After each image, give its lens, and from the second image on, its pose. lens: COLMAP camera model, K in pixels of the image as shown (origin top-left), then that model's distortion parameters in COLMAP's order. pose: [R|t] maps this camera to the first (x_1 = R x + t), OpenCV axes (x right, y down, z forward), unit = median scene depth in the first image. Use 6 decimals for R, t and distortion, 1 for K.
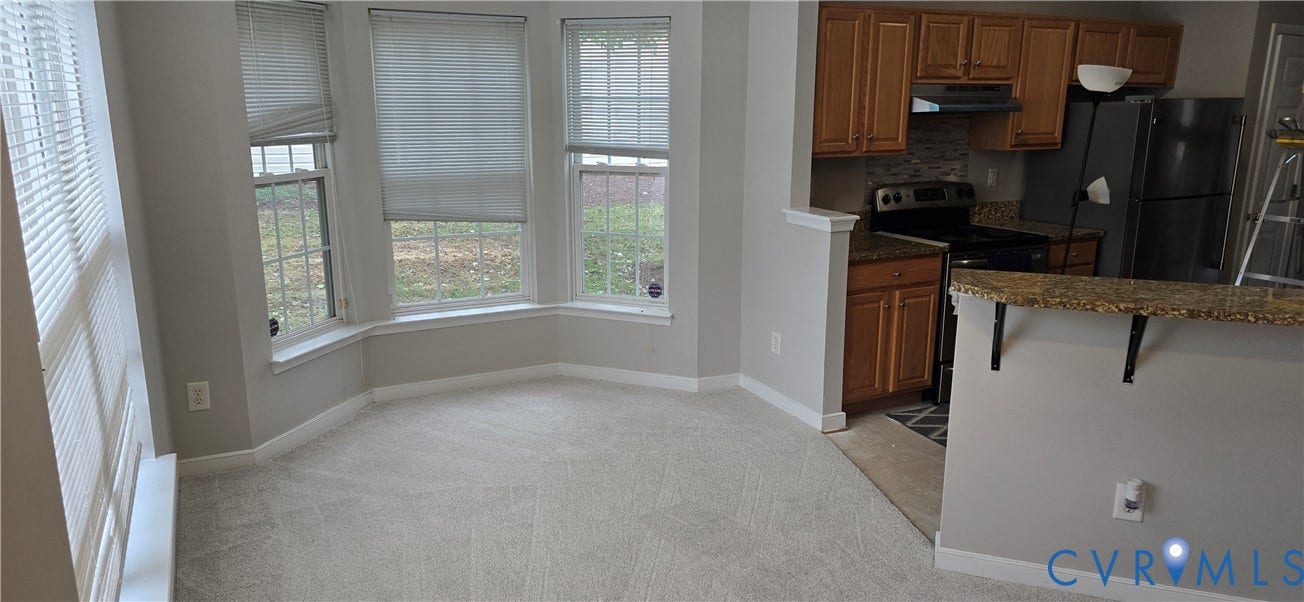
lens RADIAL K [[871.5, 0, 643.3], [0, 871.5, 295.7], [0, 0, 1]] dist [0.117294, -0.146238]
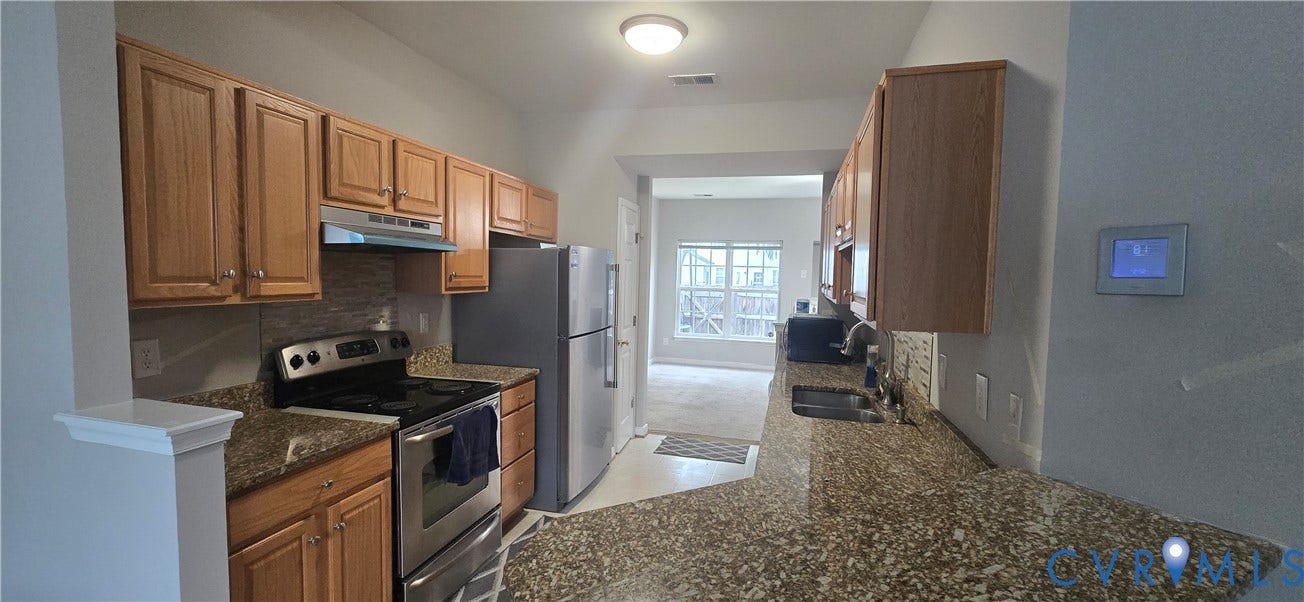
lens RADIAL K [[532.4, 0, 654.4], [0, 532.4, 303.1], [0, 0, 1]] dist [-0.000343, -0.000140]
pose [[0.652991, -0.032922, 0.756650, 0.143705], [0.147780, 0.985390, -0.084659, -0.079447], [-0.742808, 0.167099, 0.648316, 0.507247]]
